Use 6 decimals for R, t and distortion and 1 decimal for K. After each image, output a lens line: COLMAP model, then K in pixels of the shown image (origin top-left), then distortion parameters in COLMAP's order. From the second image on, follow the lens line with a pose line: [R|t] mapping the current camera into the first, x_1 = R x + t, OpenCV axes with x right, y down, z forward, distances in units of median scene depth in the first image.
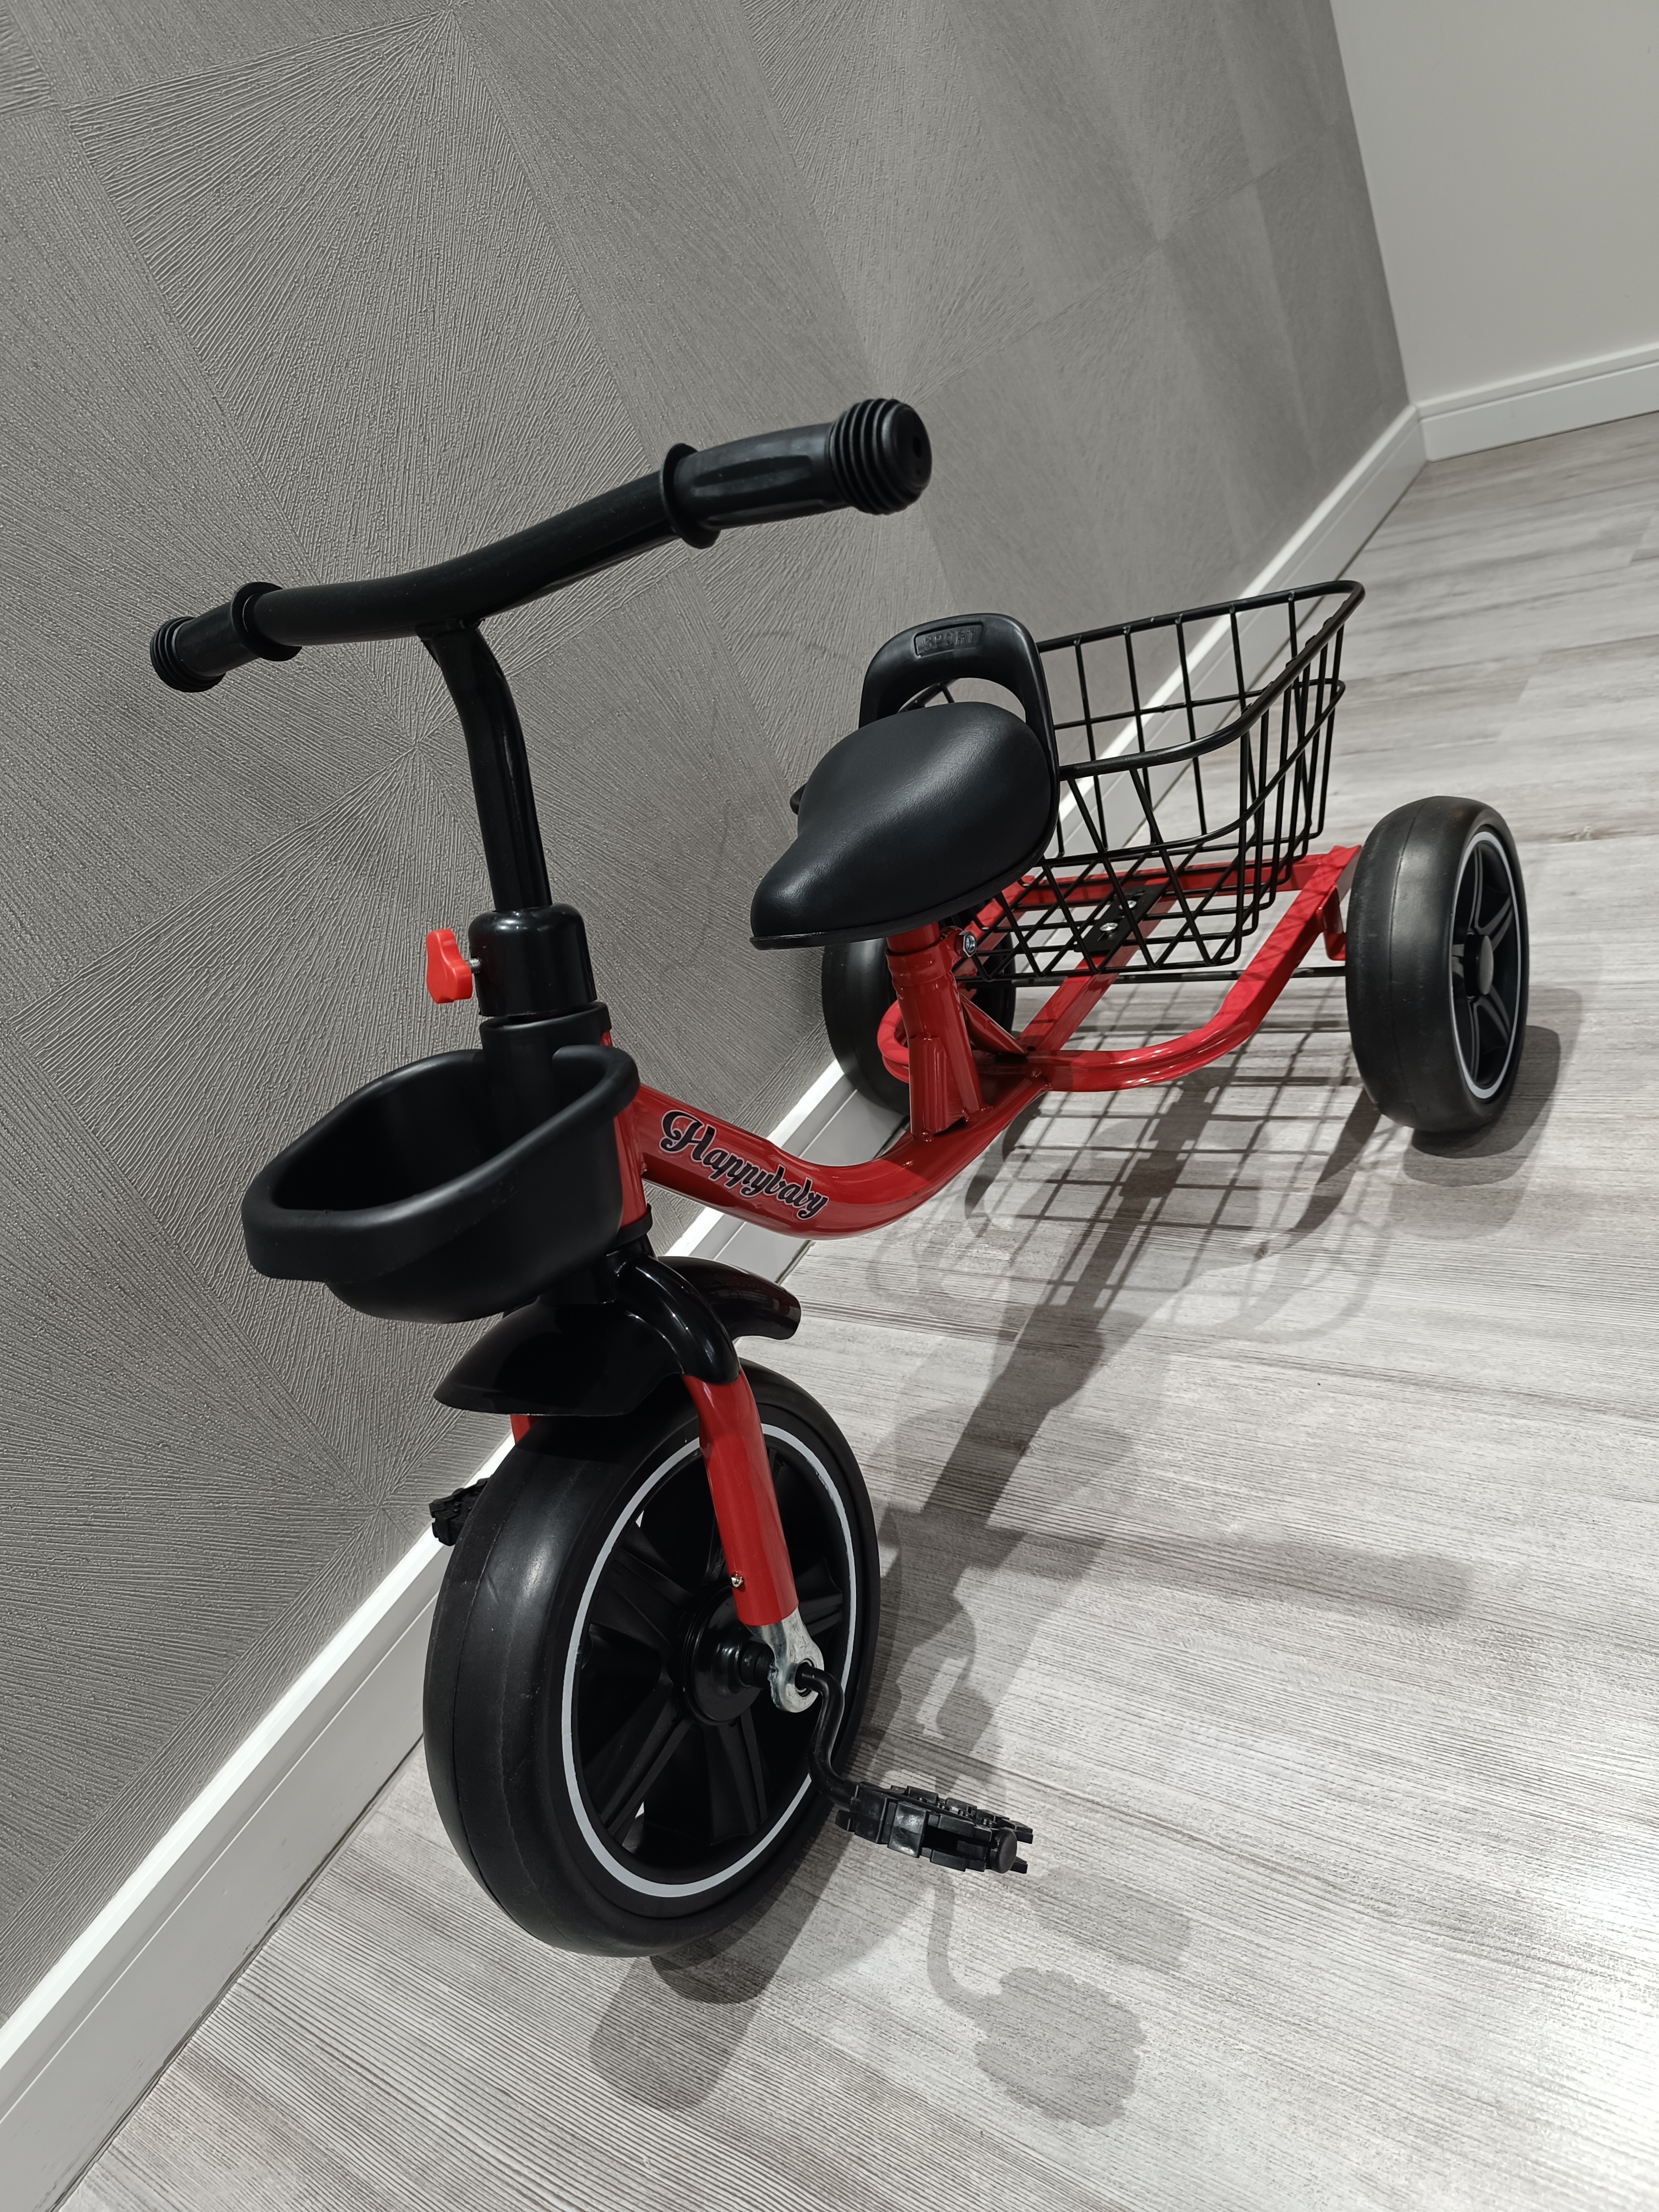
lens RADIAL K [[1543.6, 0, 798.7], [0, 1543.6, 1108.1], [0, 0, 1]] dist [-0.005629, -0.005295]
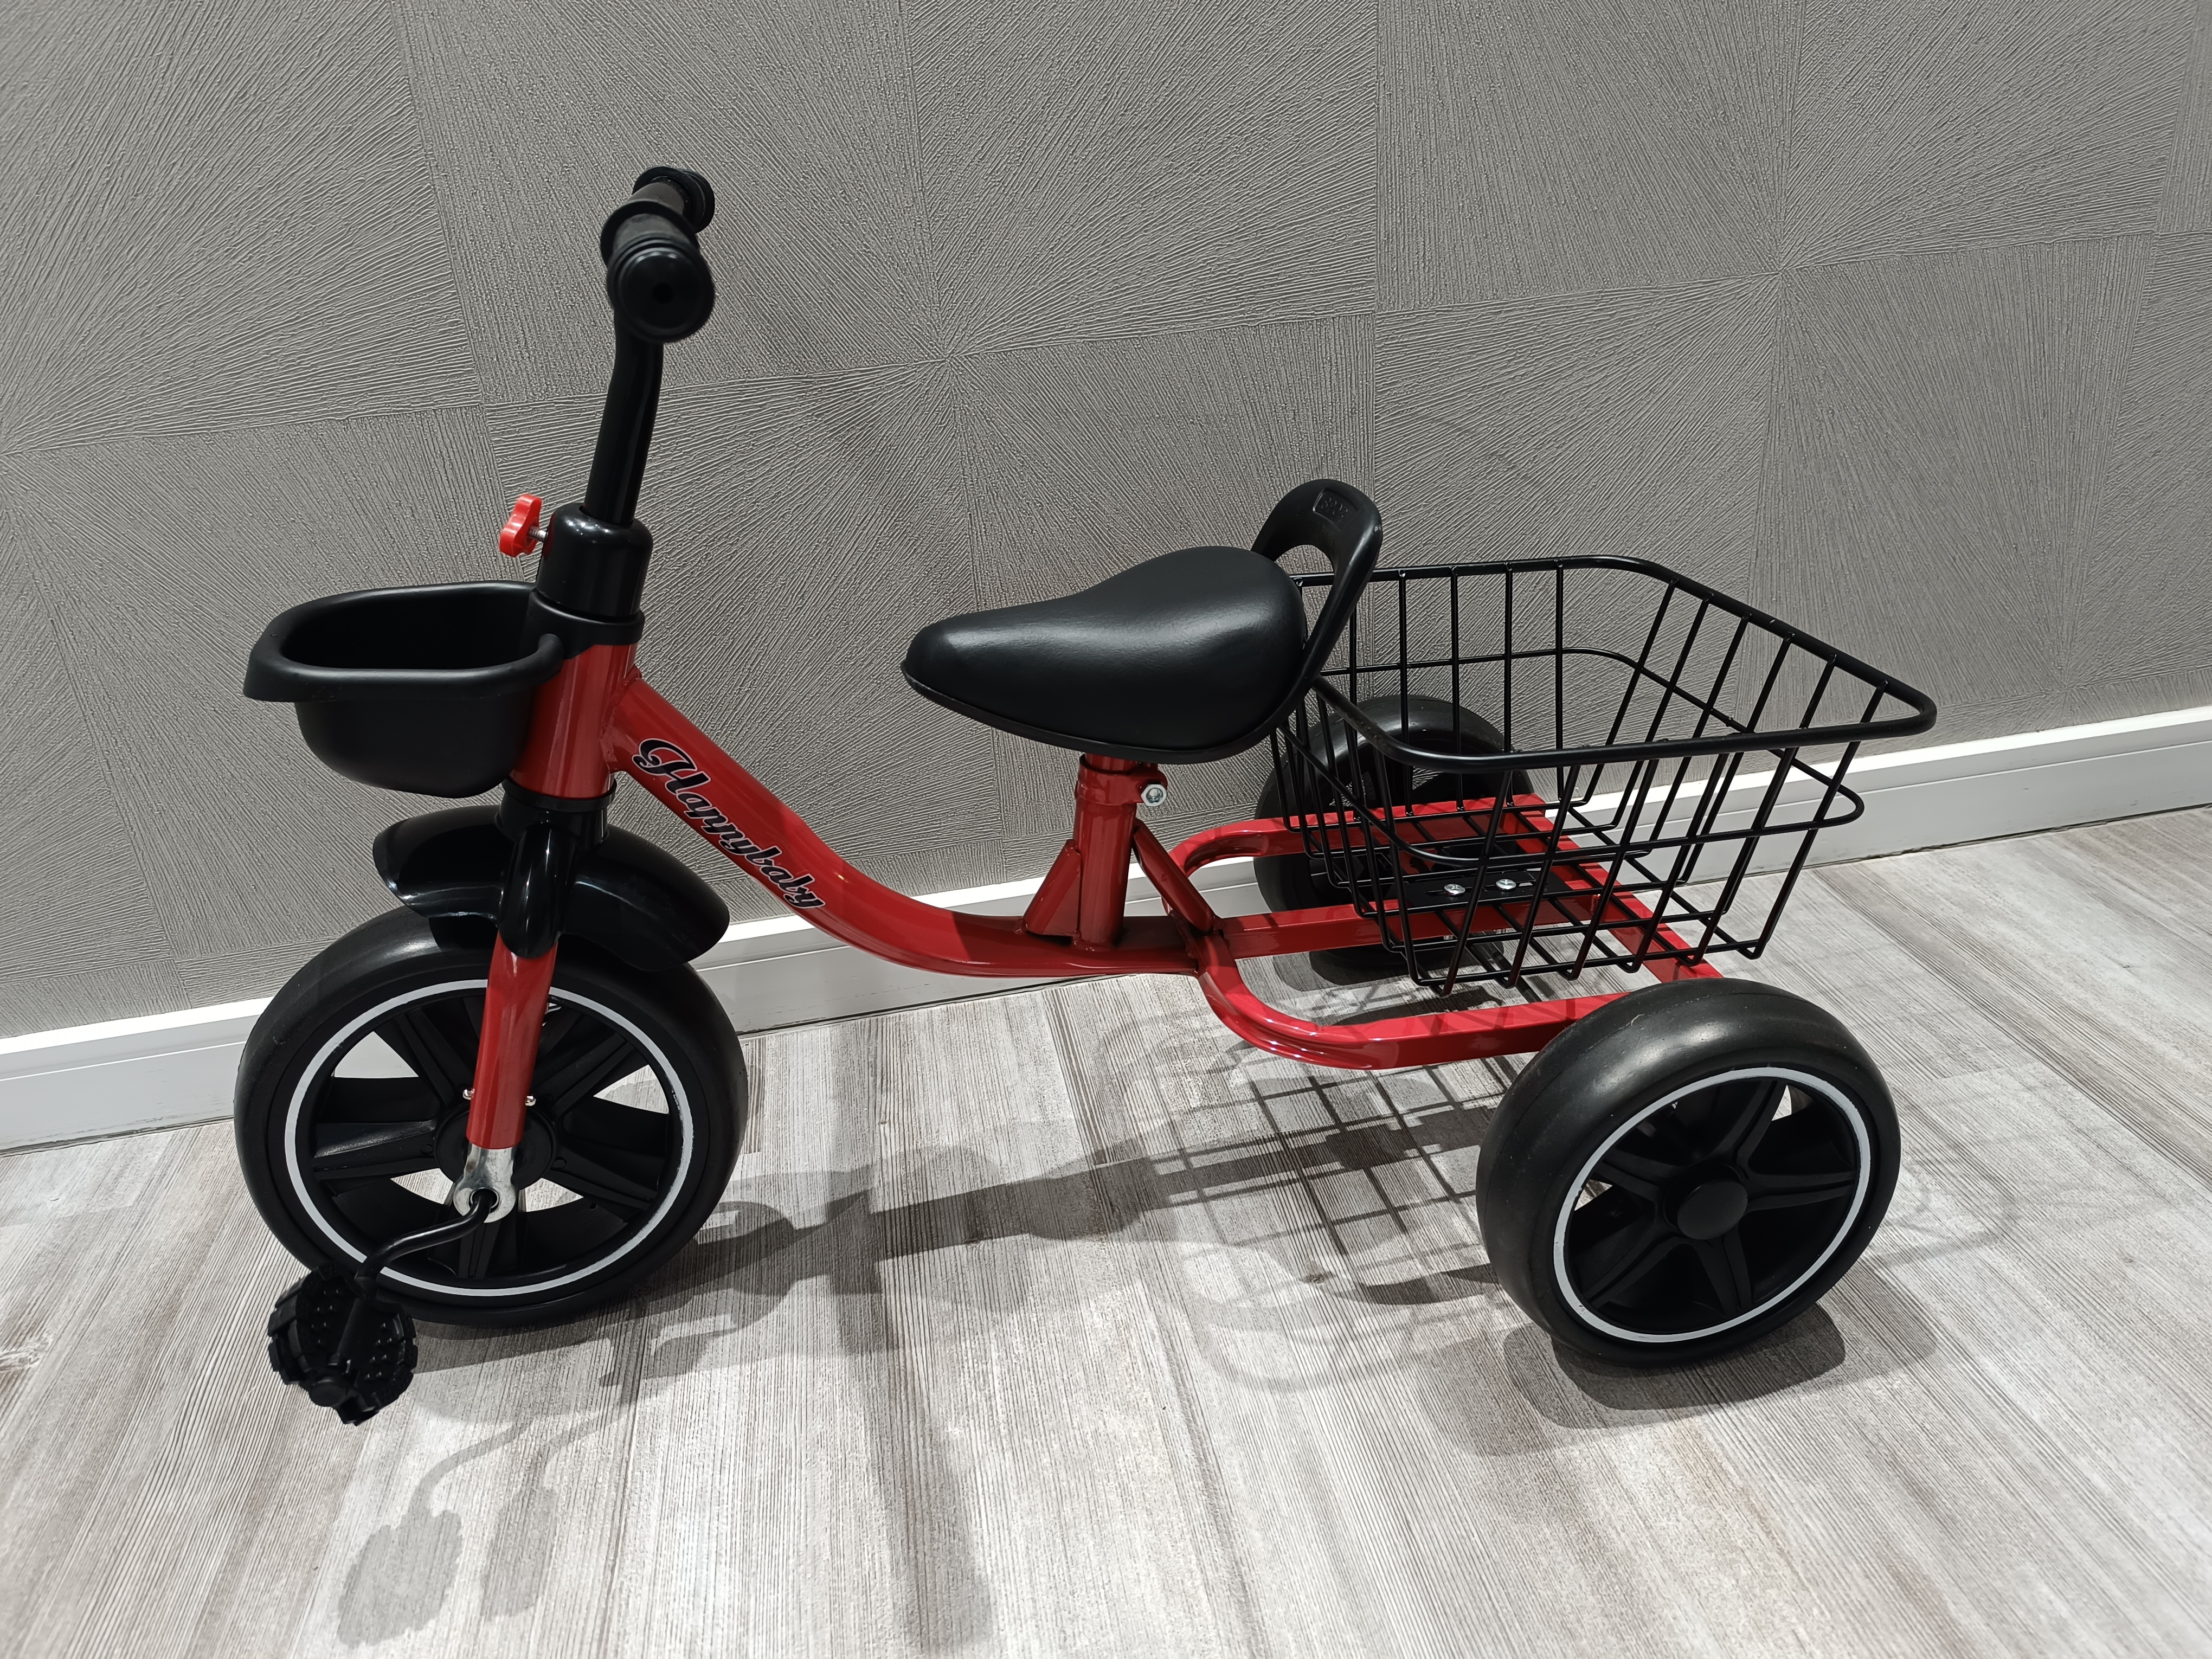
lens RADIAL K [[1512.3, 0, 1086.1], [0, 1512.3, 836.5], [0, 0, 1]] dist [-0.002052, -0.004967]
pose [[0.666998, 0.585067, -0.461314, 0.517801], [-0.526546, 0.808212, 0.263710, -0.303887], [0.527127, 0.067009, 0.847140, 0.193890]]
